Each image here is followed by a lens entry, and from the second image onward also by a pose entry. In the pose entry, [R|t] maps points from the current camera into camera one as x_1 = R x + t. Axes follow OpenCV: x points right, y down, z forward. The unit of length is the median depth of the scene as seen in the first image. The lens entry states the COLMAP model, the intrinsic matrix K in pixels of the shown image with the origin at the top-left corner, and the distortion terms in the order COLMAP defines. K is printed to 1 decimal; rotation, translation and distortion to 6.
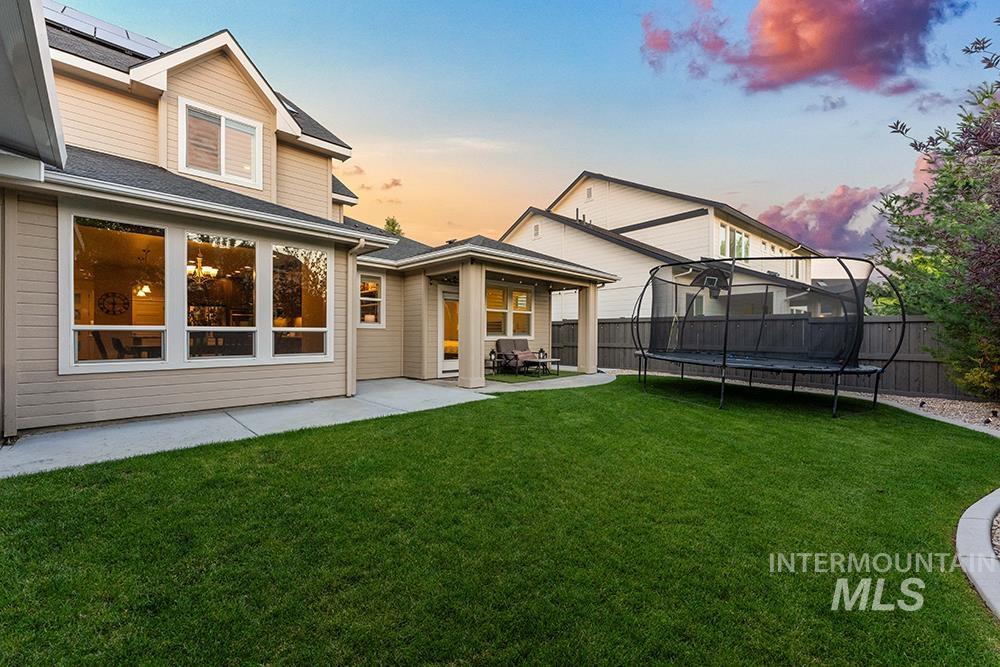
lens RADIAL K [[400.7, 0, 500.0], [0, 400.7, 333.5], [0, 0, 1]] dist [0.012362, -0.000013]
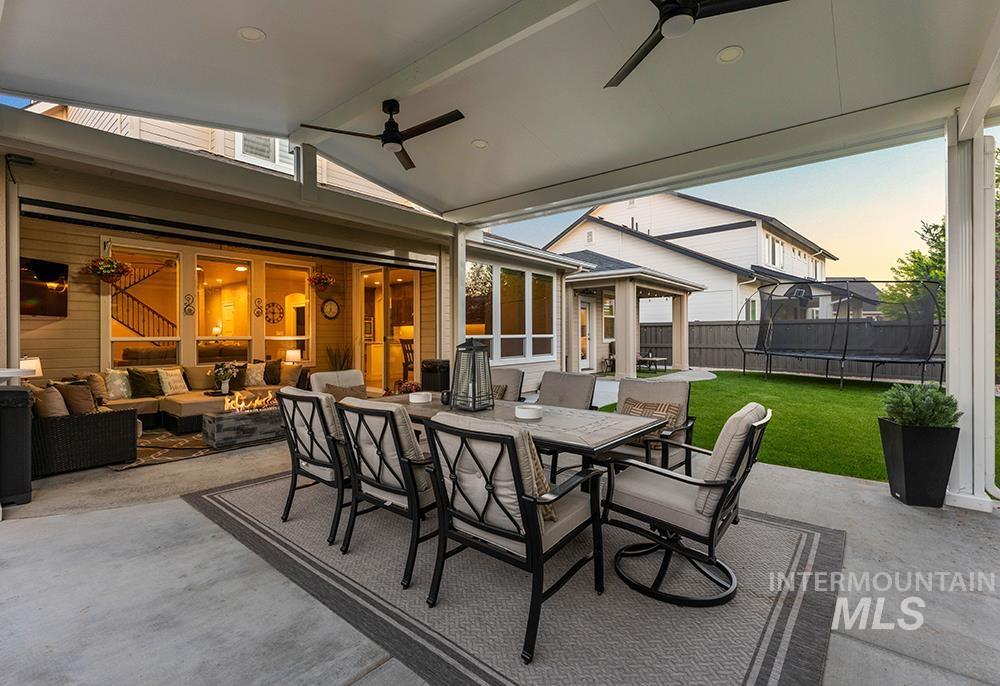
lens RADIAL K [[447.7, 0, 495.9], [0, 447.7, 338.0], [0, 0, 1]] dist [0.001559, 0.000230]
pose [[0.996831, -0.010661, 0.078825, -0.409040], [0.010095, 0.999920, 0.007581, -0.008457], [-0.078899, -0.006761, 0.996860, -0.235145]]
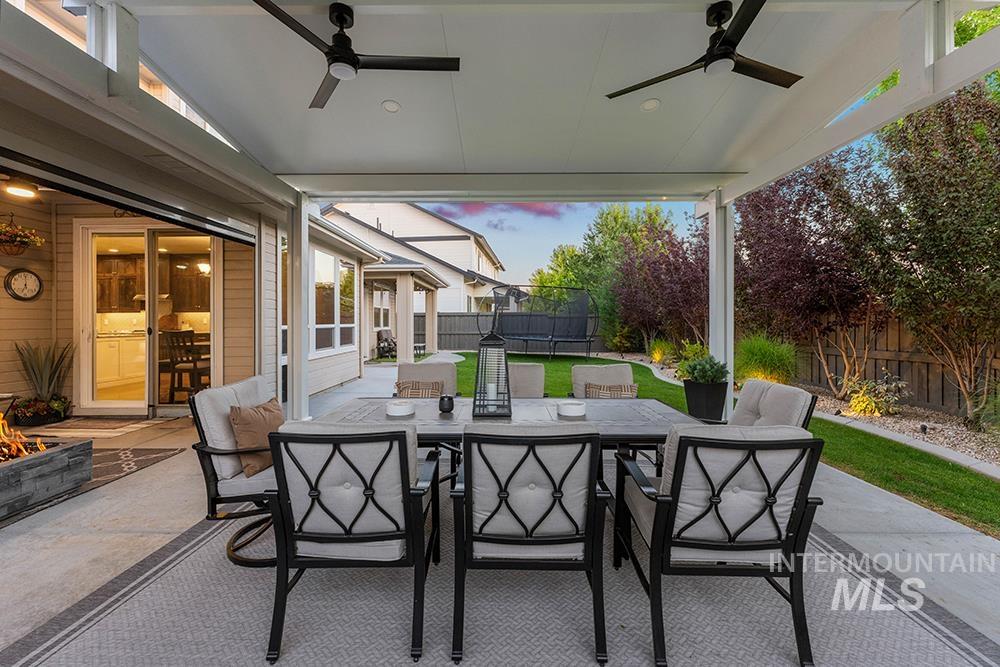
lens RADIAL K [[391.1, 0, 500.0], [0, 391.1, 333.5], [0, 0, 1]] dist [-0.018902, -0.000019]
pose [[0.718727, -0.027592, 0.694744, -0.538691], [0.005864, 0.999417, 0.033626, -0.012523], [-0.695267, -0.020094, 0.718470, -0.115512]]
